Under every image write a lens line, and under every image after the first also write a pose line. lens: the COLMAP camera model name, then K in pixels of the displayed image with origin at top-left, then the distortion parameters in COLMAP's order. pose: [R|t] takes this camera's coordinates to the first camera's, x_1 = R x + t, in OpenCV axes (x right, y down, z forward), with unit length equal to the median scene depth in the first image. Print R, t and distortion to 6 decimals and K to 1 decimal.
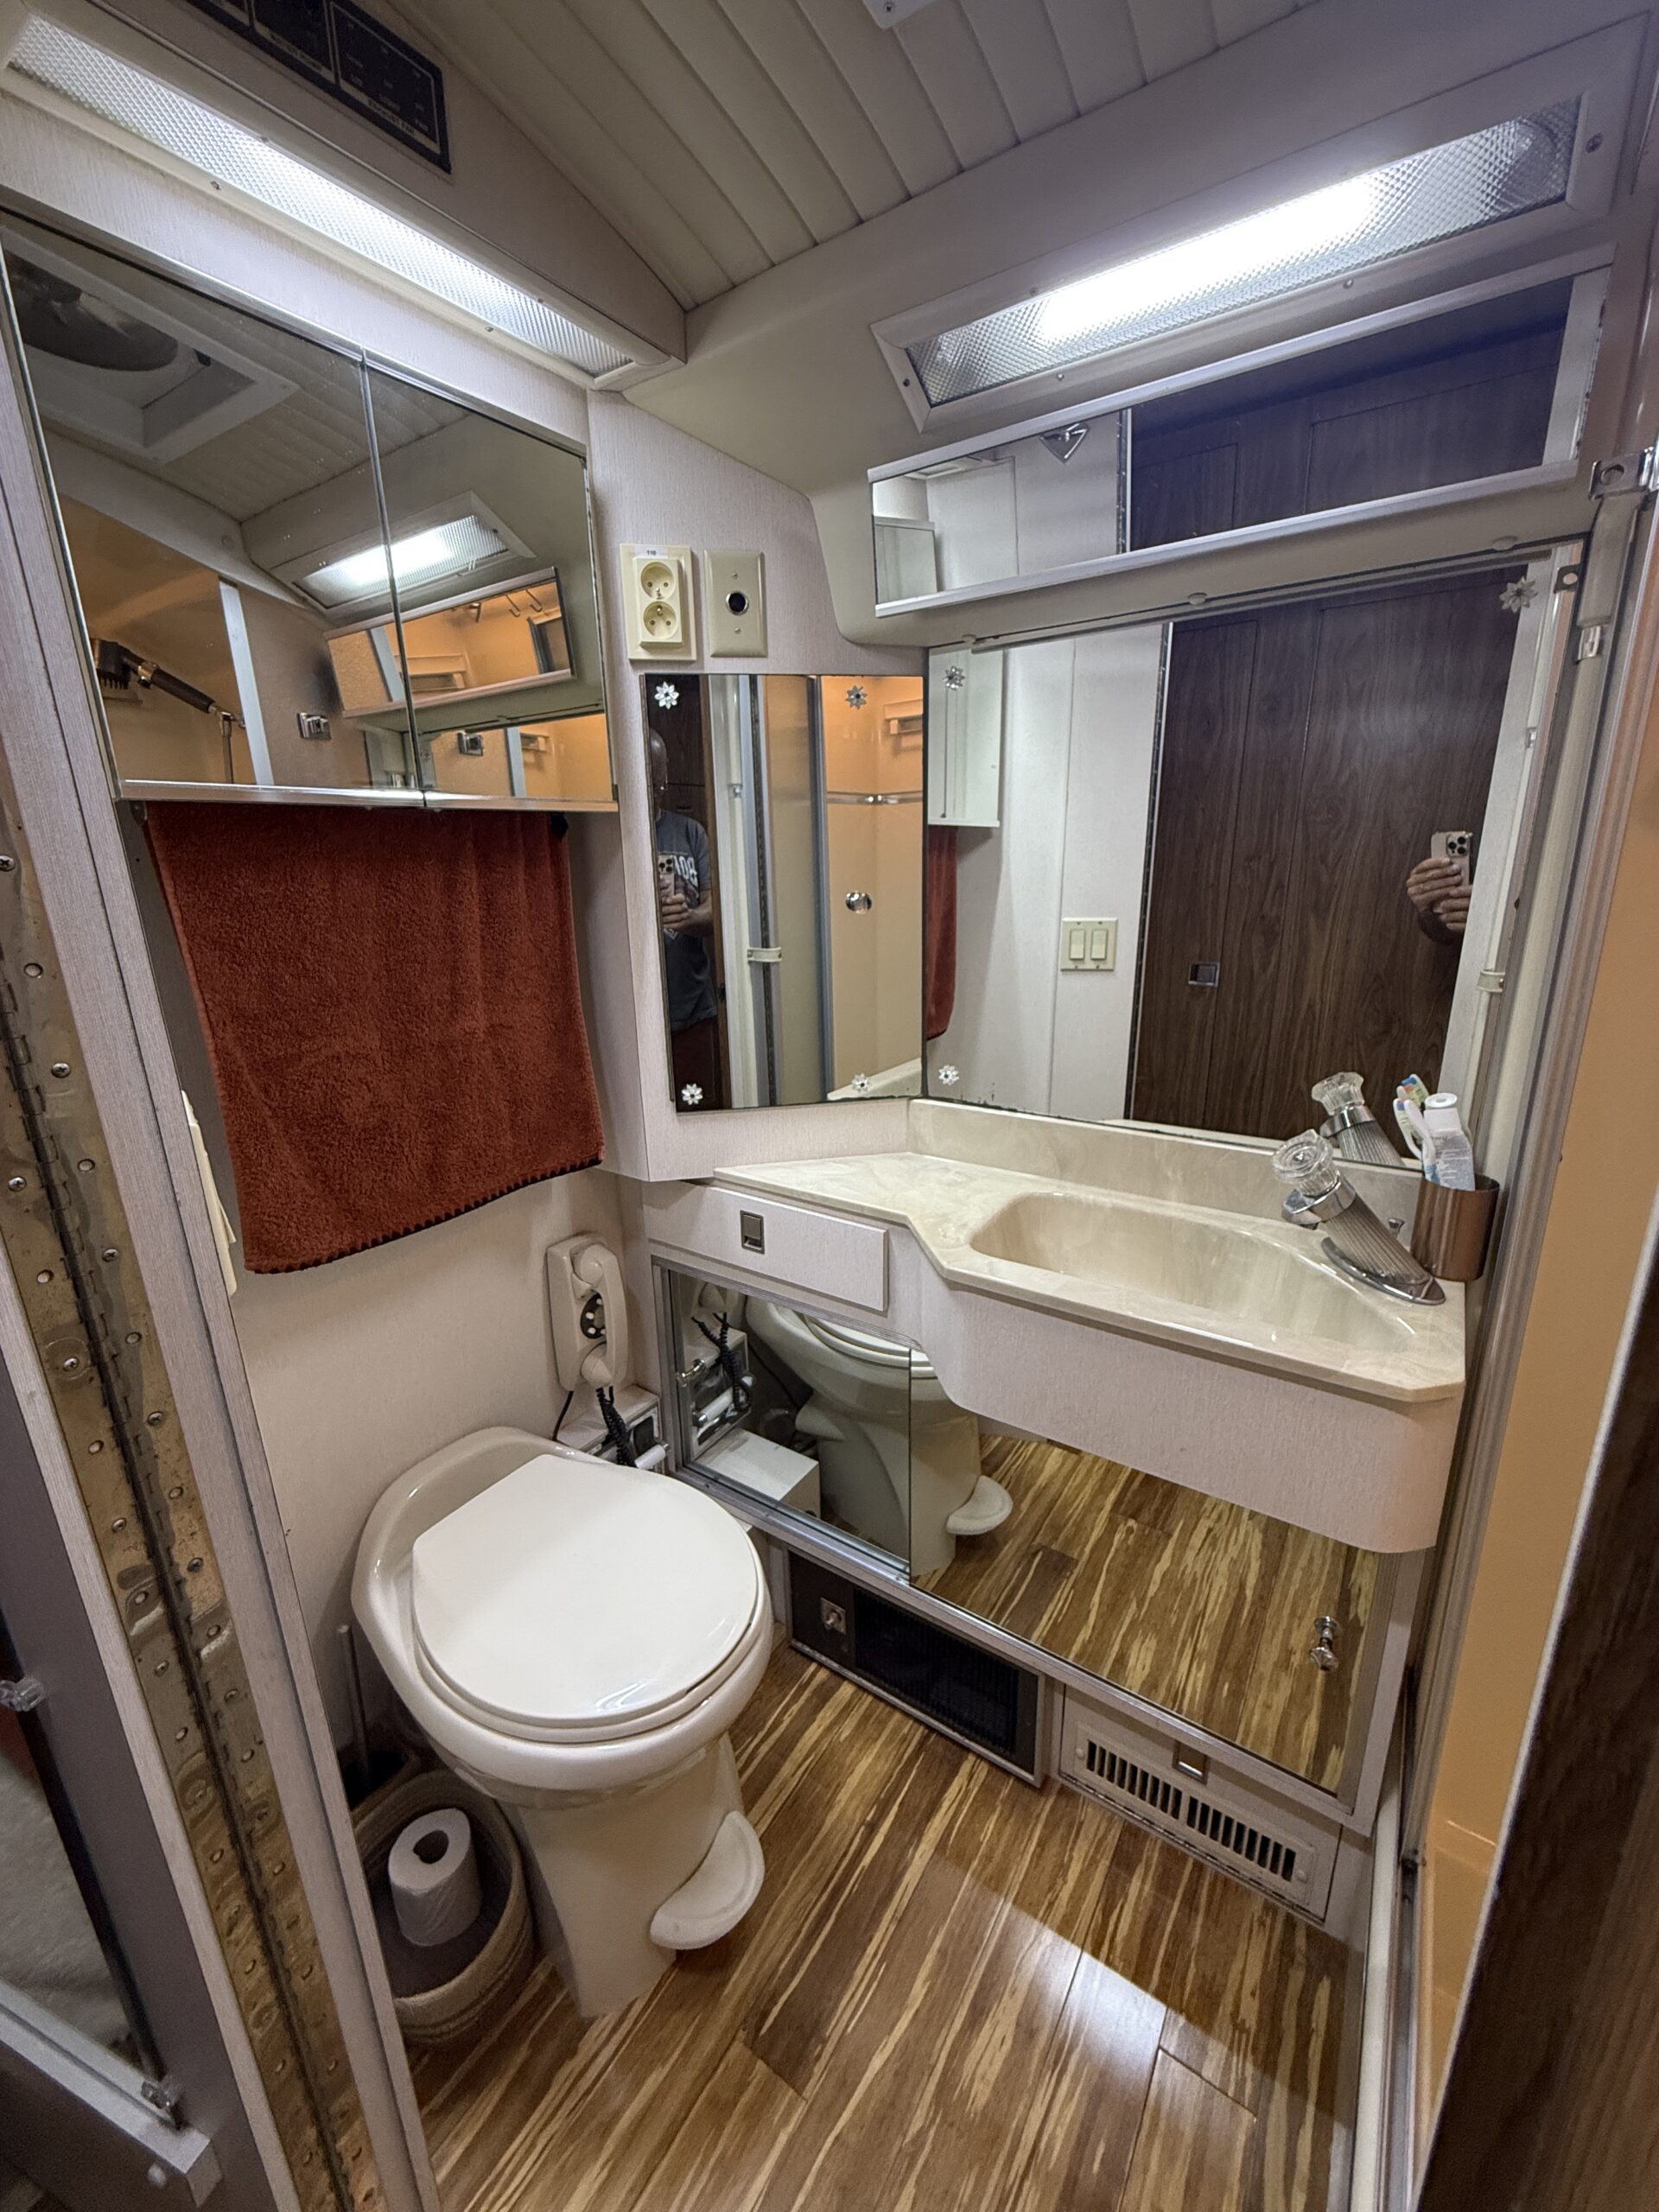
lens RADIAL K [[885.1, 0, 830.6], [0, 885.1, 1107.9], [0, 0, 1]] dist [-0.002161, 0.000586]
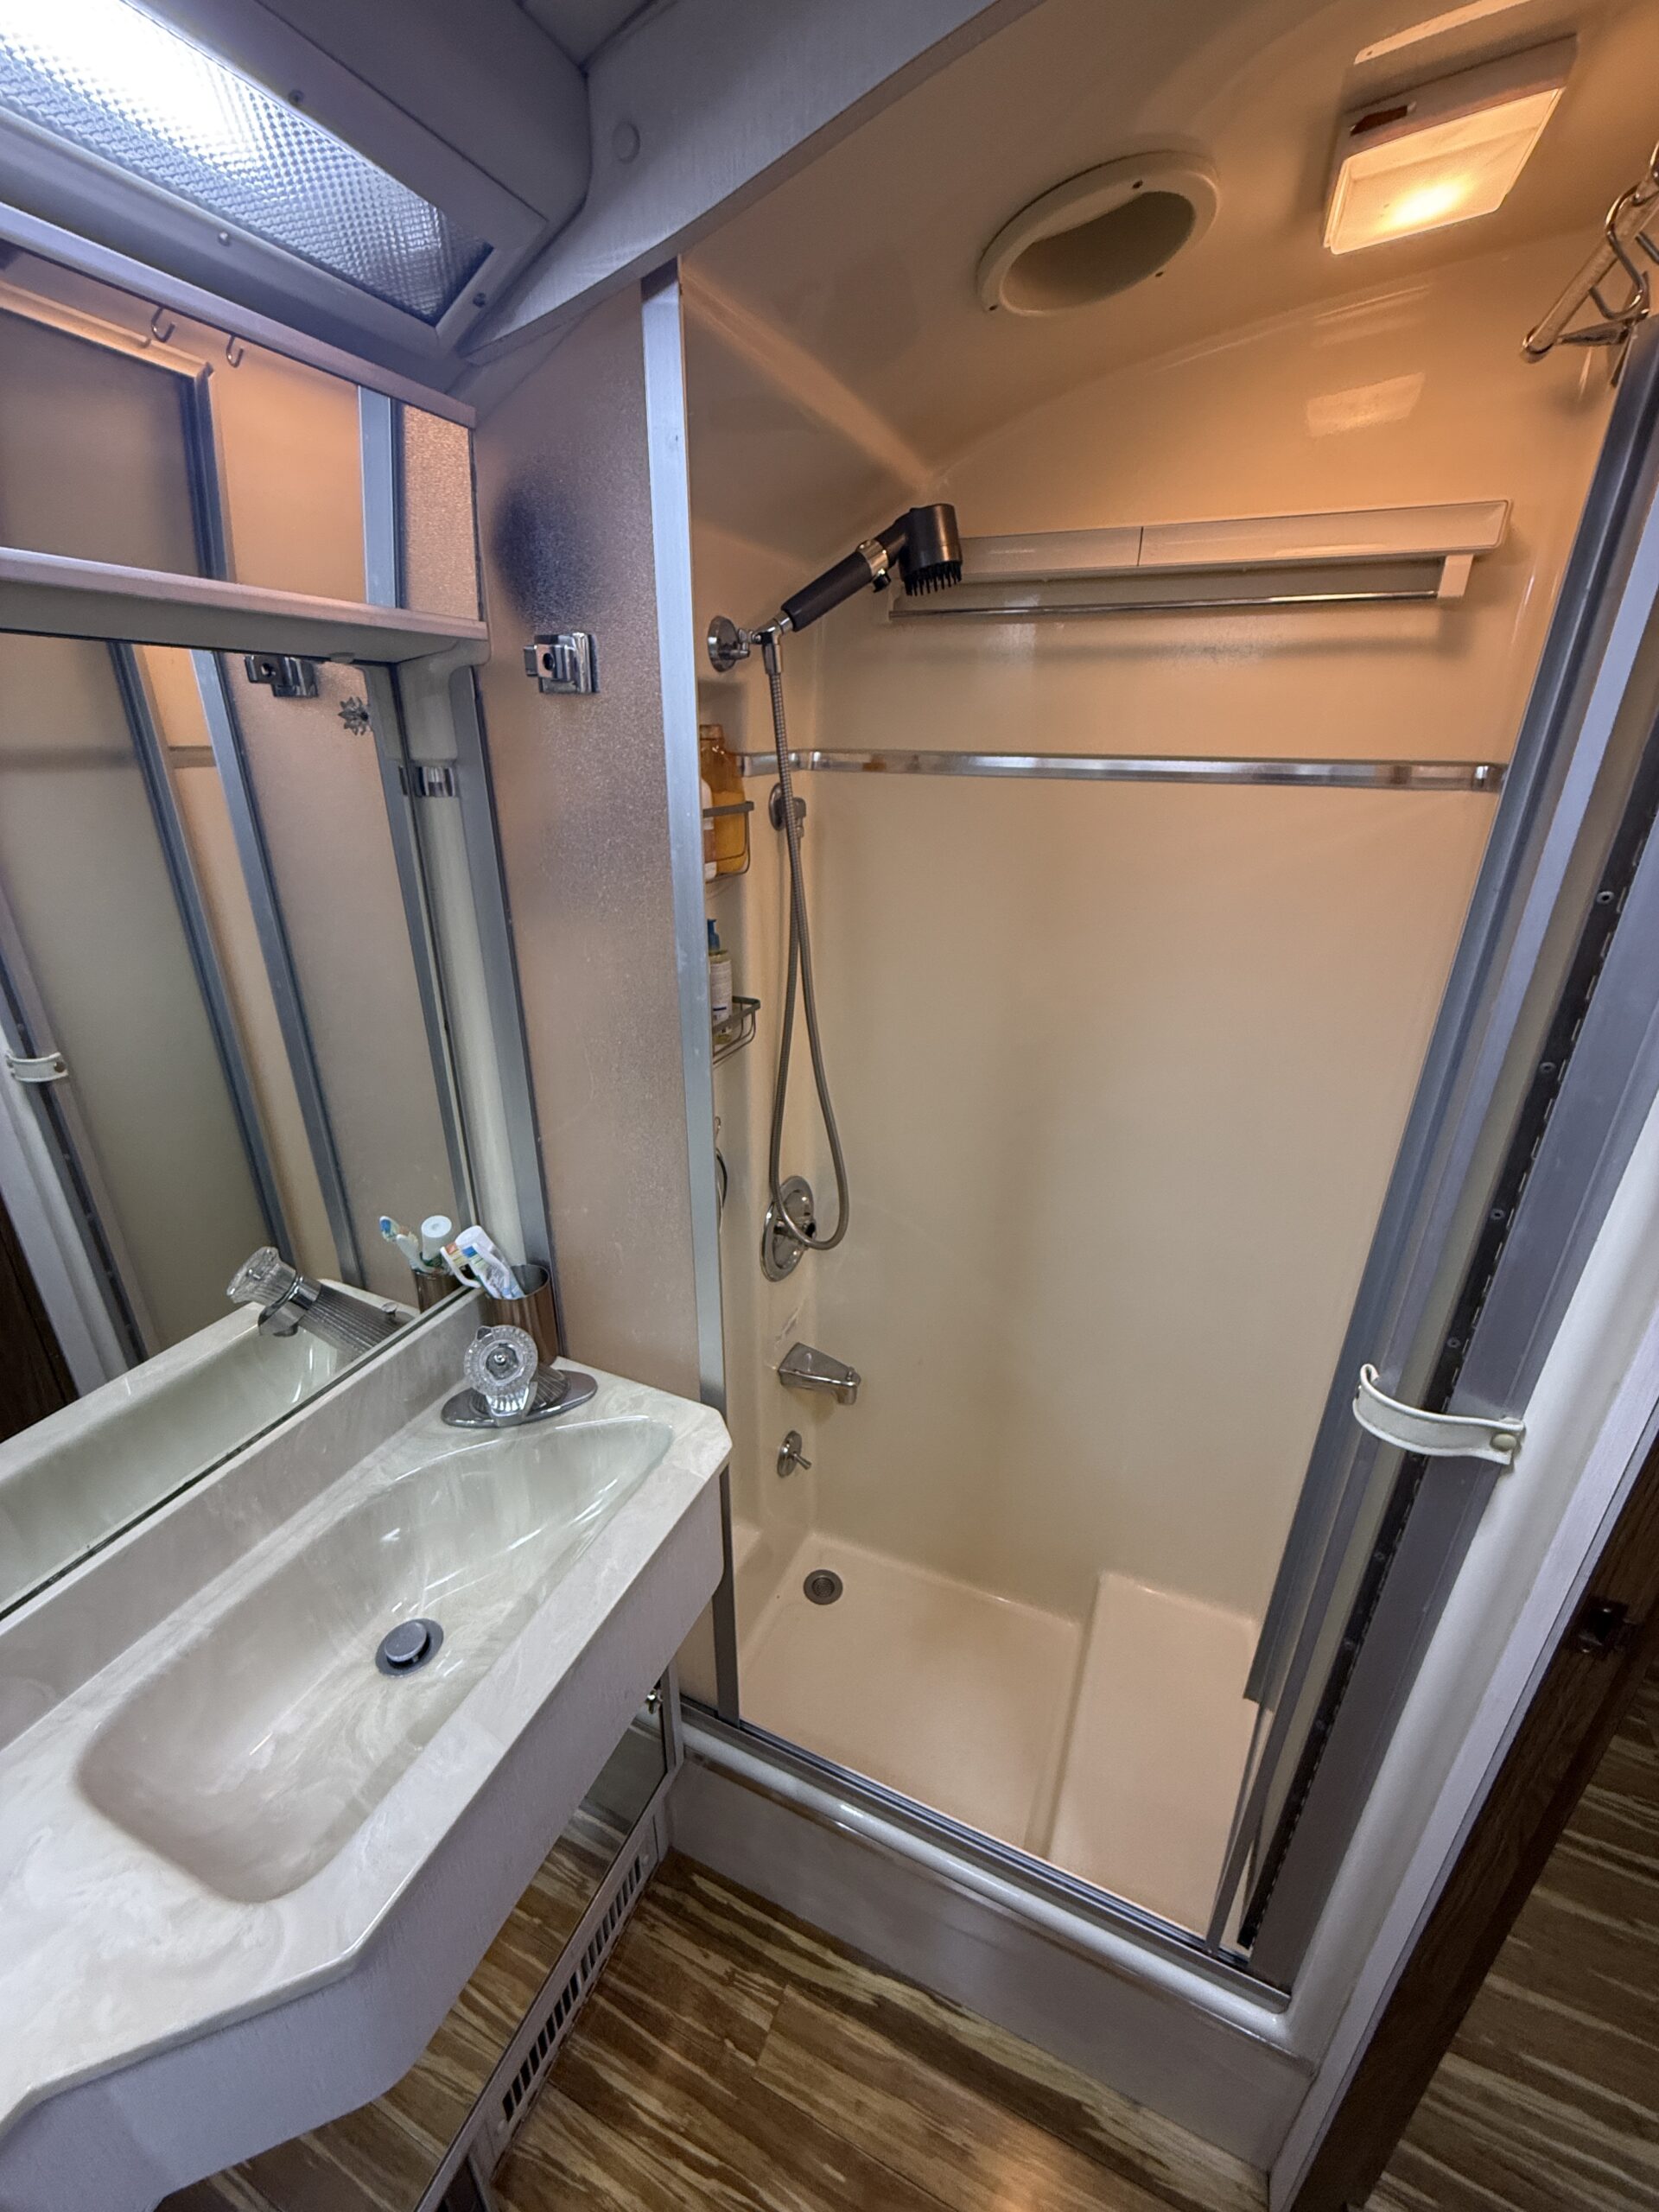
lens RADIAL K [[885.1, 0, 827.4], [0, 885.1, 1100.6], [0, 0, 1]] dist [-0.002161, 0.000586]
pose [[-0.180677, -0.352568, 0.918178, -0.202474], [0.265787, 0.881307, 0.390711, -0.363052], [-0.946949, 0.314633, -0.065524, 0.575266]]
